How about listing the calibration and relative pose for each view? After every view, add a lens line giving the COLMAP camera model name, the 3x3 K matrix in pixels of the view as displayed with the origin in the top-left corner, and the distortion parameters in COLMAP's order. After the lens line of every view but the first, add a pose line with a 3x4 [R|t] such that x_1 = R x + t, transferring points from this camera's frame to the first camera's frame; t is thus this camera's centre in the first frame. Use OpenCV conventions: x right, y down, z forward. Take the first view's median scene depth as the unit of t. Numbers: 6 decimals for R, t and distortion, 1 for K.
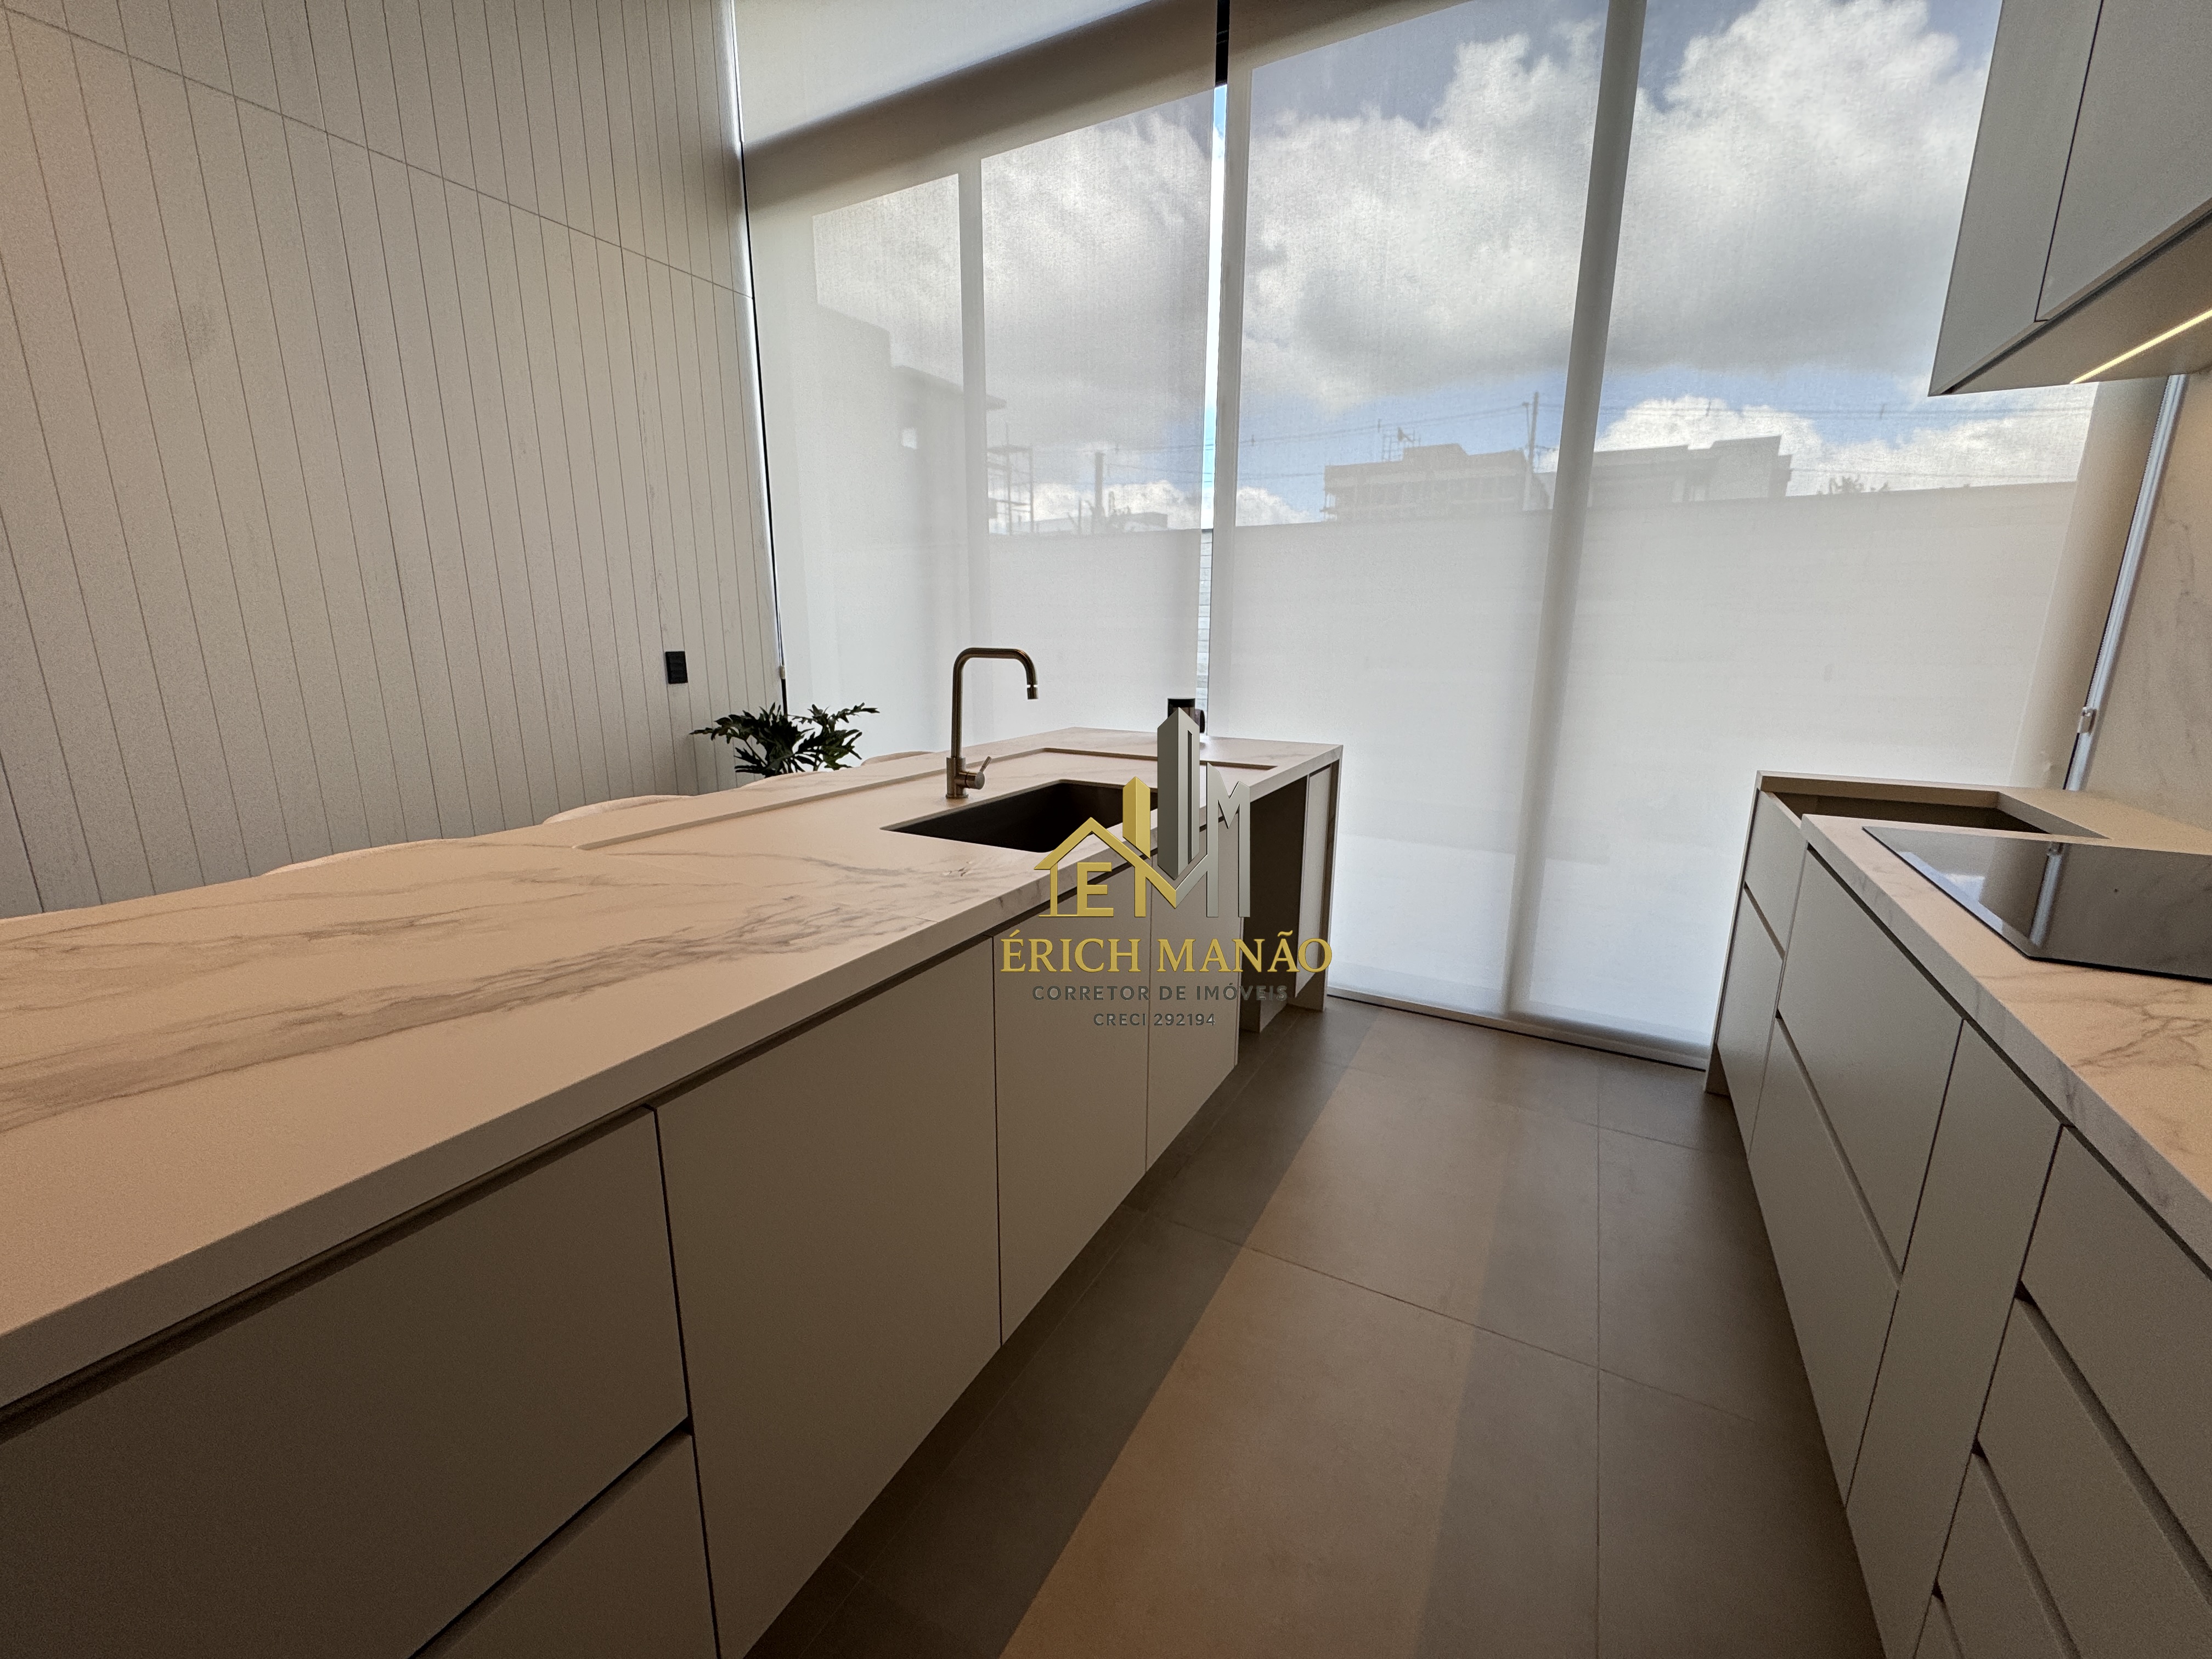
lens RADIAL K [[883.5, 0, 1116.2], [0, 883.5, 829.3], [0, 0, 1]] dist [-0.000675, 0.000437]
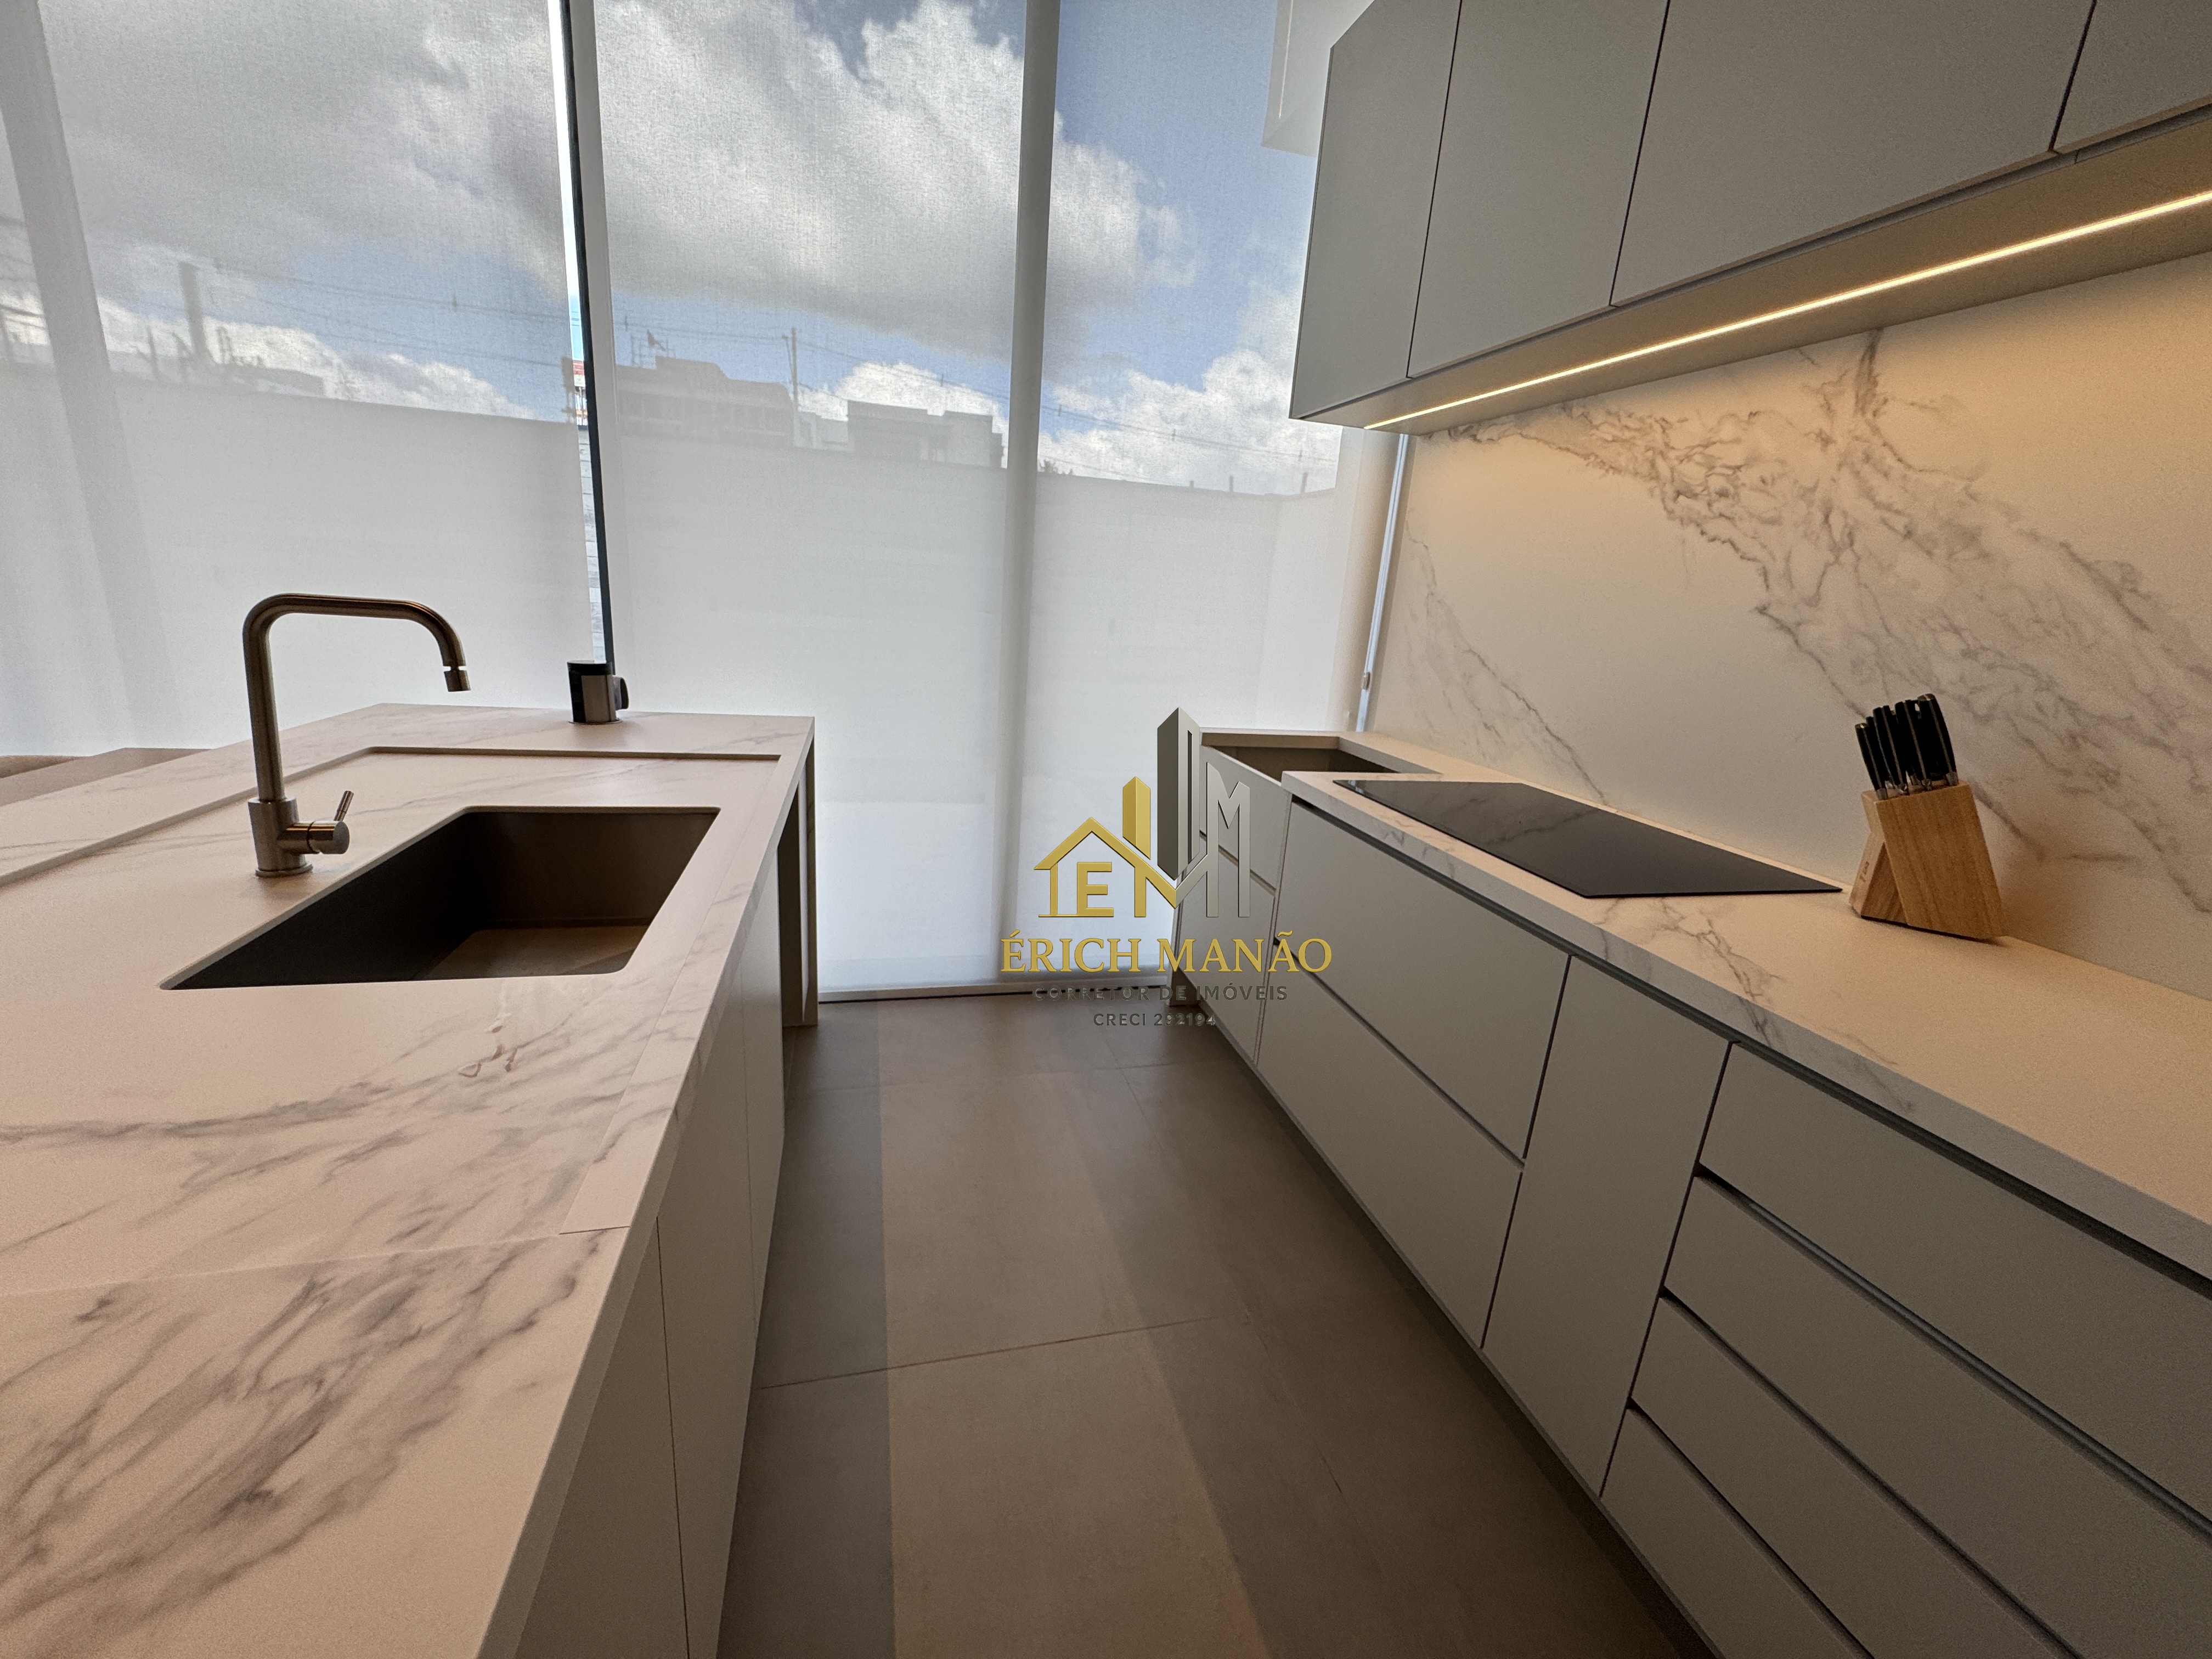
lens RADIAL K [[881.6, 0, 1106.0], [0, 881.6, 829.5], [0, 0, 1]] dist [-0.007860, 0.000788]
pose [[0.730069, -0.134442, 0.670018, -0.158992], [0.086069, 0.990739, 0.105014, -0.071039], [-0.677931, -0.019000, 0.734880, 0.253210]]
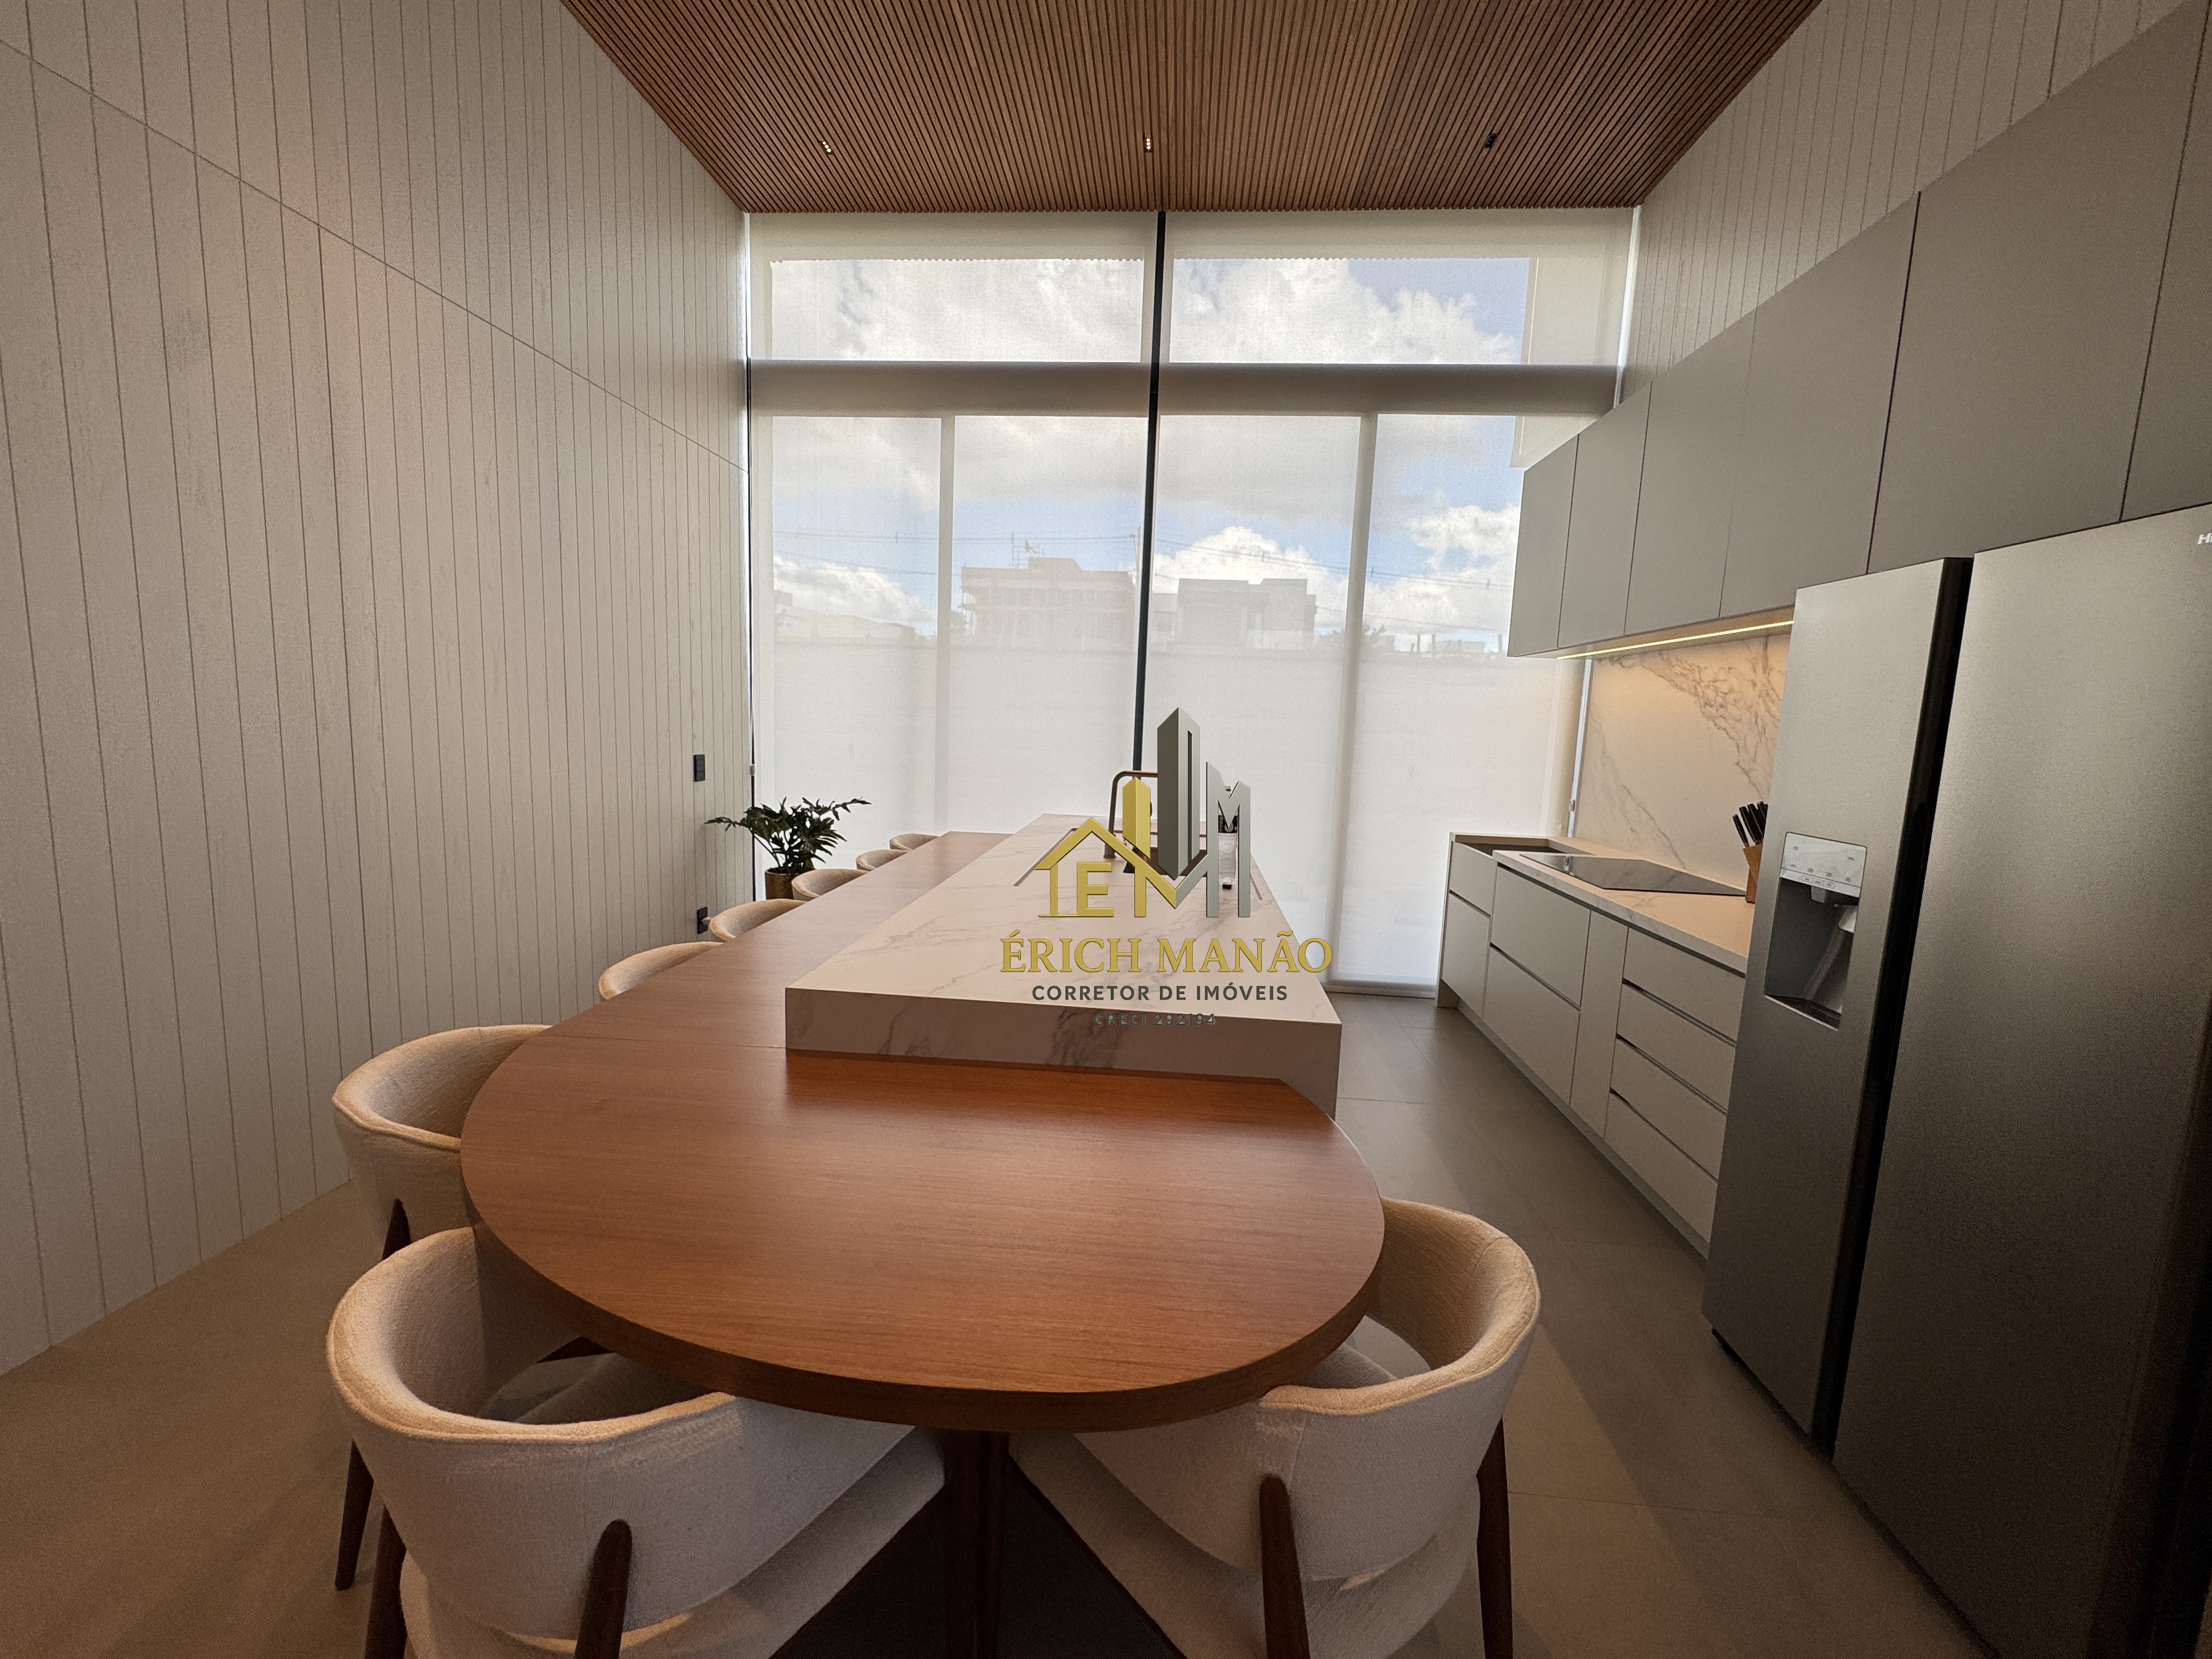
lens RADIAL K [[883.5, 0, 1116.2], [0, 883.5, 829.3], [0, 0, 1]] dist [-0.000675, 0.000437]
pose [[0.911646, -0.020077, 0.410486, -0.815227], [0.056950, 0.995341, -0.077799, 0.039845], [-0.407011, 0.094302, 0.908542, -0.511403]]
